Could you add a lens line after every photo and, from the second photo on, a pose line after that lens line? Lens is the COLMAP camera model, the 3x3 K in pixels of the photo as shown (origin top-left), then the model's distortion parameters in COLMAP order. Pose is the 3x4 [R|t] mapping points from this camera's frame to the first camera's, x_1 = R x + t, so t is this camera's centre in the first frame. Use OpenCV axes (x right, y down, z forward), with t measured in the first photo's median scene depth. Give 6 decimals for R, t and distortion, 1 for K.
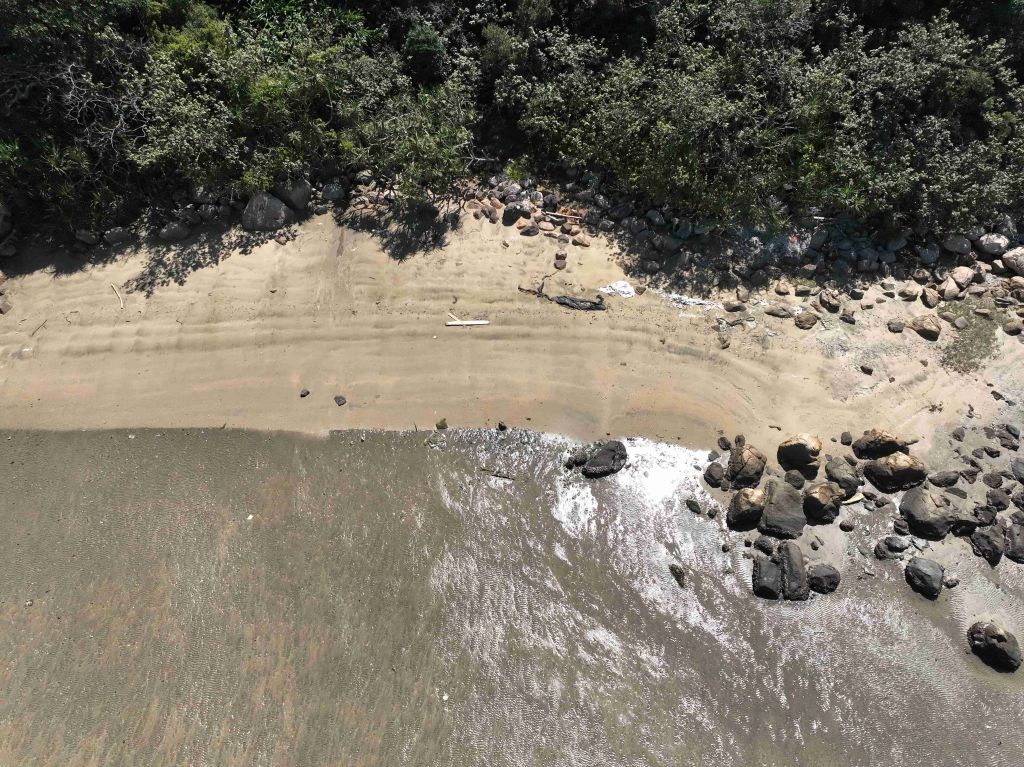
lens RADIAL K [[721.5, 0, 512.0], [0, 721.5, 383.5], [0, 0, 1]] dist [-0.005874, 0.019199]
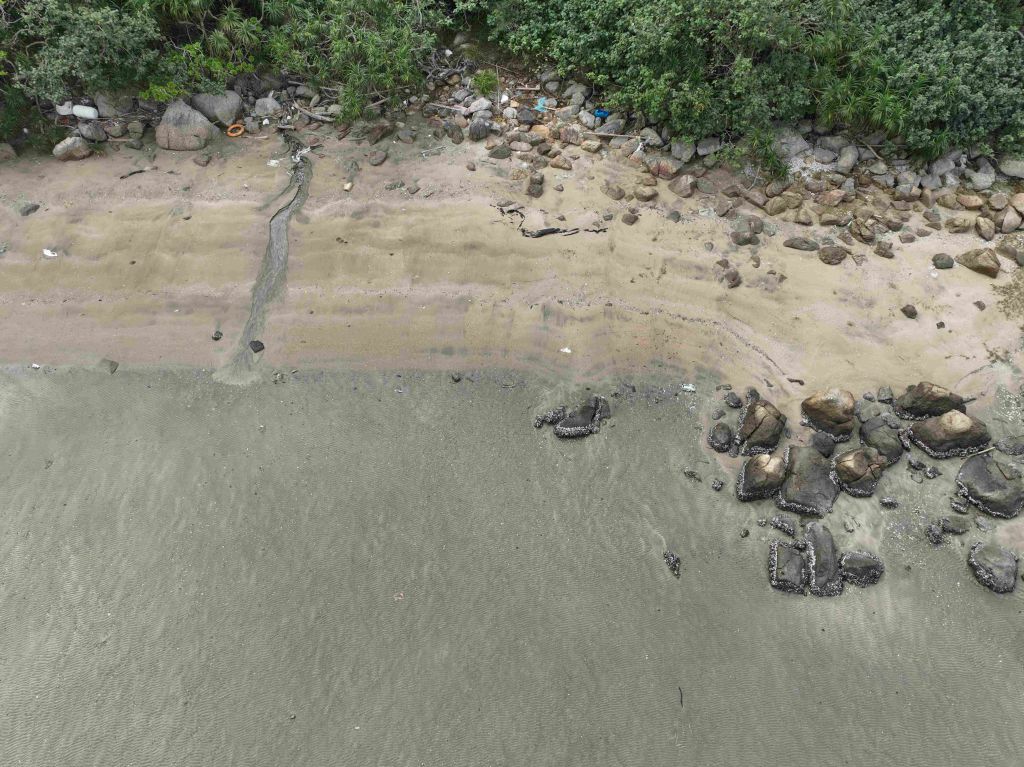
lens RADIAL K [[721.5, 0, 512.0], [0, 721.5, 383.5], [0, 0, 1]] dist [-0.005874, 0.019199]
pose [[0.999985, 0.005461, -0.000989, 0.050139], [-0.005445, 0.999865, 0.015480, 0.053397], [0.001073, -0.015475, 0.999880, 0.200125]]
